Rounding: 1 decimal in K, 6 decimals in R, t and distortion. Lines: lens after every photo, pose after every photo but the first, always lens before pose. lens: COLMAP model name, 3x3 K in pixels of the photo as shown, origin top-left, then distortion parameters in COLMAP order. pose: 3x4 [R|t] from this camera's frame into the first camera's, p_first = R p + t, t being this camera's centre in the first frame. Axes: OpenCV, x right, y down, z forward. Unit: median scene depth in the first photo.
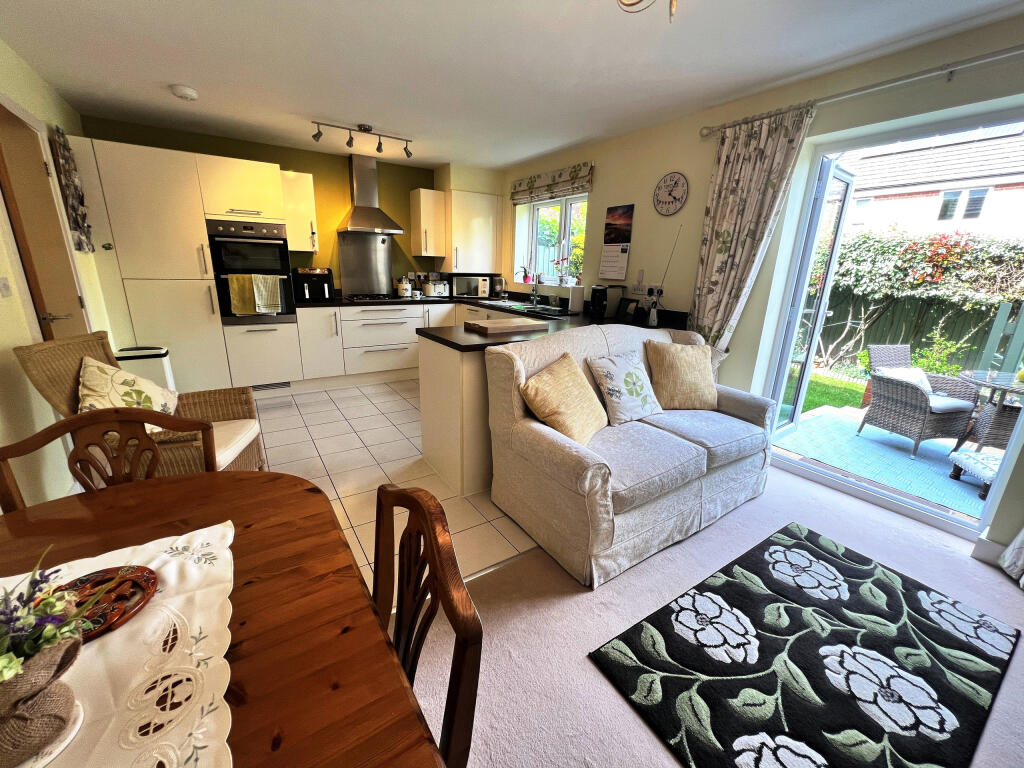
lens RADIAL K [[410.9, 0, 516.0], [0, 410.9, 389.1], [0, 0, 1]] dist [-0.011312, -0.000054]
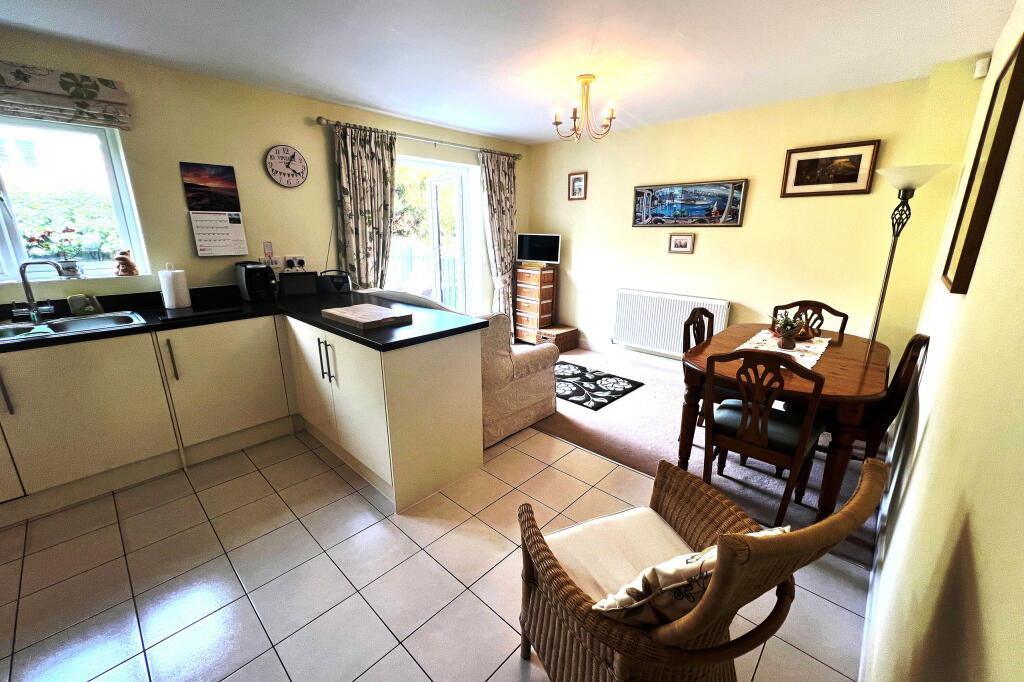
lens RADIAL K [[408.8, 0, 509.6], [0, 408.8, 339.3], [0, 0, 1]] dist [-0.010469, 0.001843]
pose [[-0.239653, -0.286908, 0.927497, -0.910120], [0.266397, 0.899235, 0.346999, -0.335524], [-0.933595, 0.330241, -0.139073, 0.872319]]
